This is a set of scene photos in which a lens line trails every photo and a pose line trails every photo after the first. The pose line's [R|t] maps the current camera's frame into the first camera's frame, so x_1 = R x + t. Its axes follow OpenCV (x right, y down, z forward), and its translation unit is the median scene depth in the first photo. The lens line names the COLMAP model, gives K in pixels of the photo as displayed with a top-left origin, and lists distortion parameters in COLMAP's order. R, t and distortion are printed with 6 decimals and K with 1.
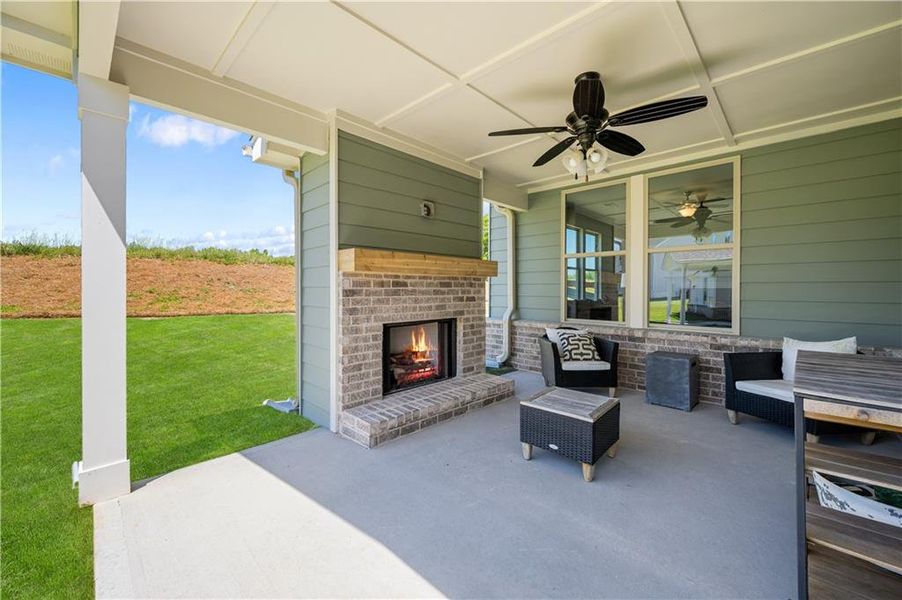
lens RADIAL K [[362.3, 0, 447.4], [0, 362.3, 291.1], [0, 0, 1]] dist [0.003883, 0.000154]
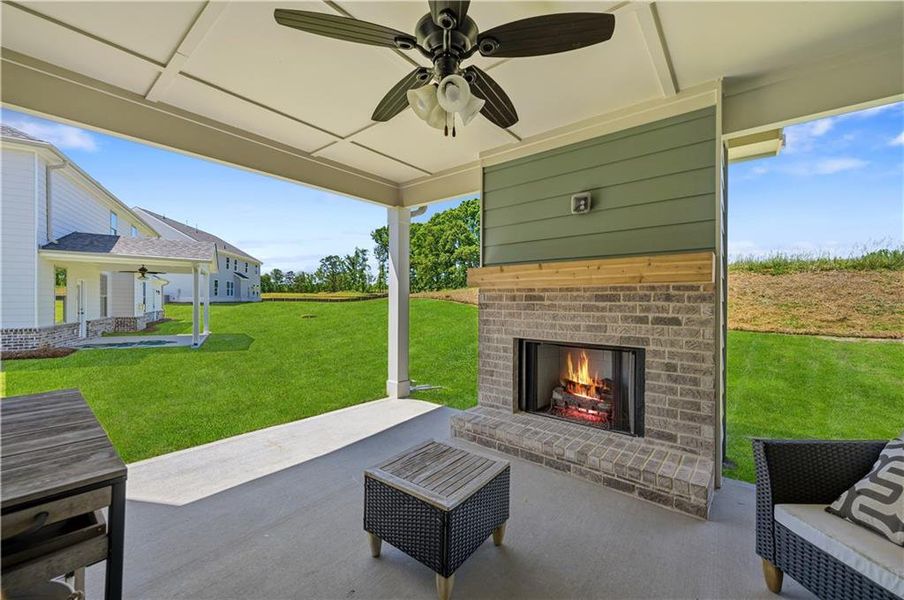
lens RADIAL K [[363.1, 0, 450.1], [0, 363.1, 301.3], [0, 0, 1]] dist [0.003883, 0.000154]
pose [[0.068550, 0.002752, -0.997644, 0.739172], [-0.012798, 0.999916, 0.001879, -0.008984], [0.997566, 0.012639, 0.068579, 0.684953]]
